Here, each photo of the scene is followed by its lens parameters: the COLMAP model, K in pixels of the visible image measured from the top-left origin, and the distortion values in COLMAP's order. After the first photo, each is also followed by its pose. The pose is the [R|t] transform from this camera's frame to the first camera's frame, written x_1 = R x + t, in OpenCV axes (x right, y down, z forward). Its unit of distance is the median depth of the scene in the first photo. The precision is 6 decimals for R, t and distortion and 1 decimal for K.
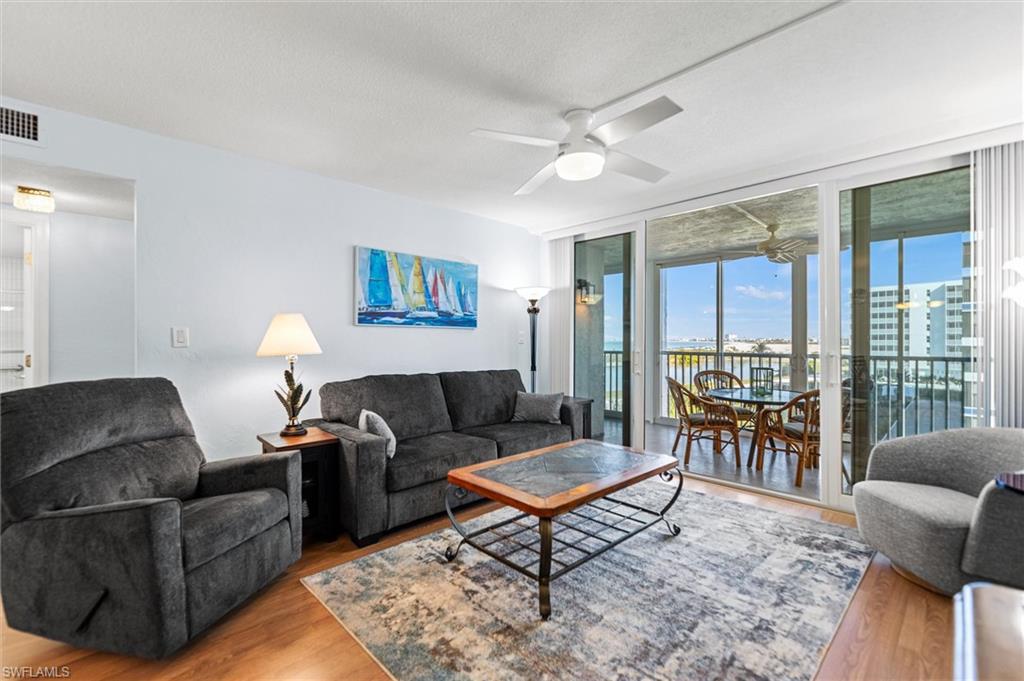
lens RADIAL K [[444.0, 0, 512.0], [0, 444.0, 340.5], [0, 0, 1]] dist [-0.002560, -0.000404]
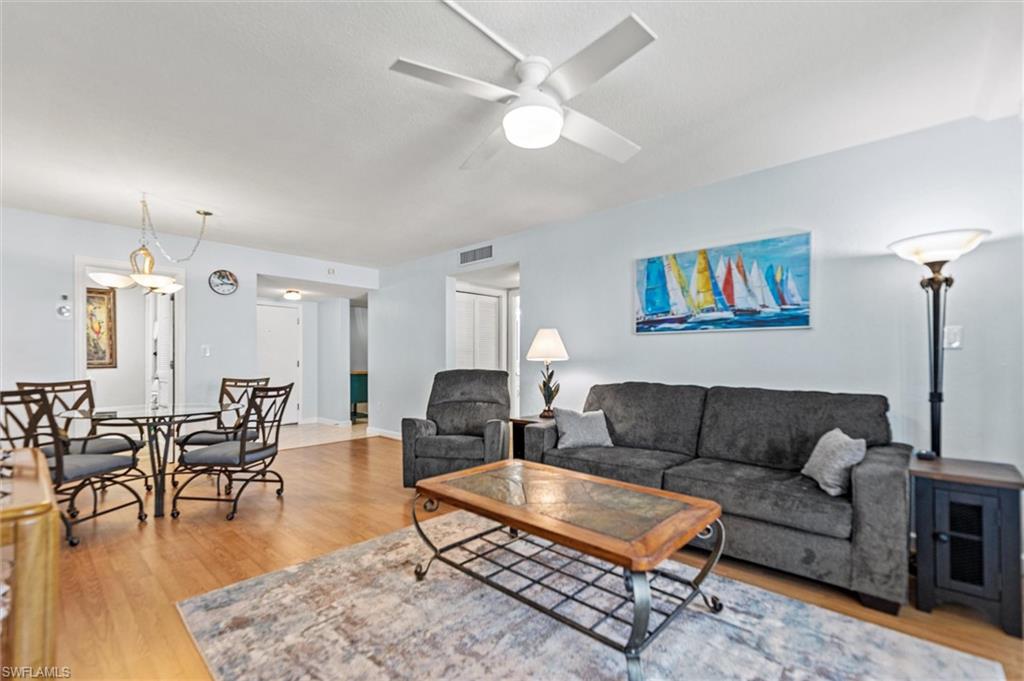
lens RADIAL K [[435.1, 0, 512.6], [0, 435.1, 360.6], [0, 0, 1]] dist [-0.000338, -0.000039]
pose [[0.067655, 0.002947, -0.997704, 0.603670], [0.000017, 0.999996, 0.002955, 0.023130], [0.997709, -0.000217, 0.067655, 0.569880]]
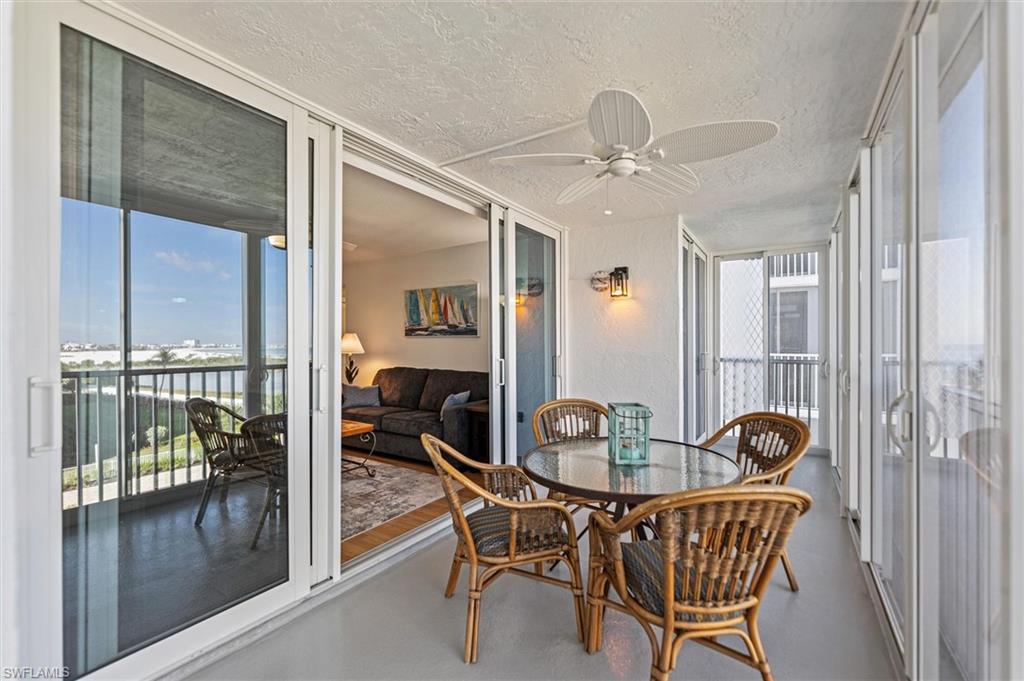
lens RADIAL K [[427.2, 0, 500.9], [0, 427.2, 344.4], [0, 0, 1]] dist [-0.000434, -0.000122]
pose [[0.201050, 0.003203, -0.979576, 1.187994], [-0.000676, 0.999995, 0.003131, -0.010600], [0.979581, 0.000032, 0.201051, 0.925464]]
